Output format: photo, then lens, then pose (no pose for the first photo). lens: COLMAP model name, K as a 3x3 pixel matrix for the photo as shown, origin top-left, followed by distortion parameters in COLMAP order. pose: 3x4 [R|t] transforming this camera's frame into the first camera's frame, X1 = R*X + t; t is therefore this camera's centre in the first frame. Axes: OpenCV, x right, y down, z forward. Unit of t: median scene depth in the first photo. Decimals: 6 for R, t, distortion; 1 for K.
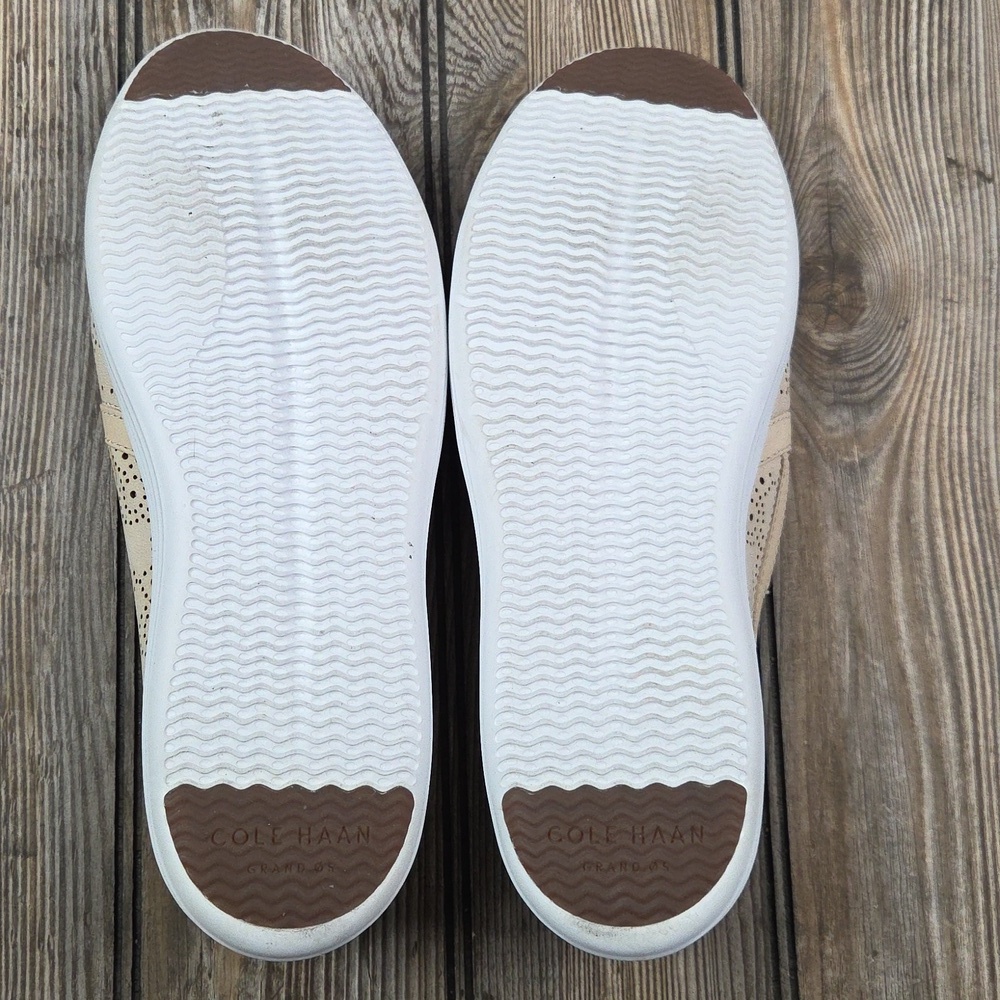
lens RADIAL K [[1488.3, 0, 500.0], [0, 1488.3, 500.0], [0, 0, 1]] dist [0.058140, -0.049106]
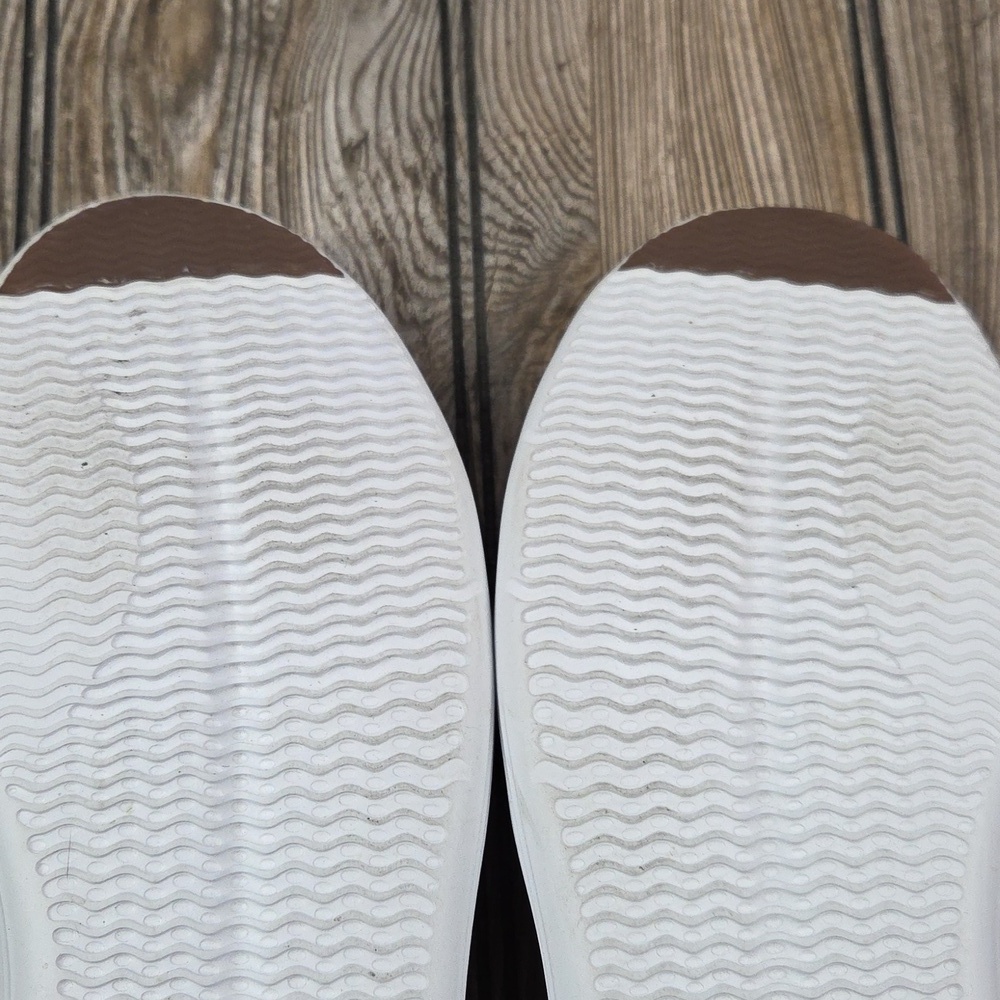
lens RADIAL K [[1488.3, 0, 500.0], [0, 1488.3, 500.0], [0, 0, 1]] dist [0.058140, -0.049106]
pose [[0.999623, -0.018743, -0.020048, -0.016844], [0.015814, 0.990390, -0.137397, -0.076151], [0.022431, 0.137028, 0.990313, 0.332413]]
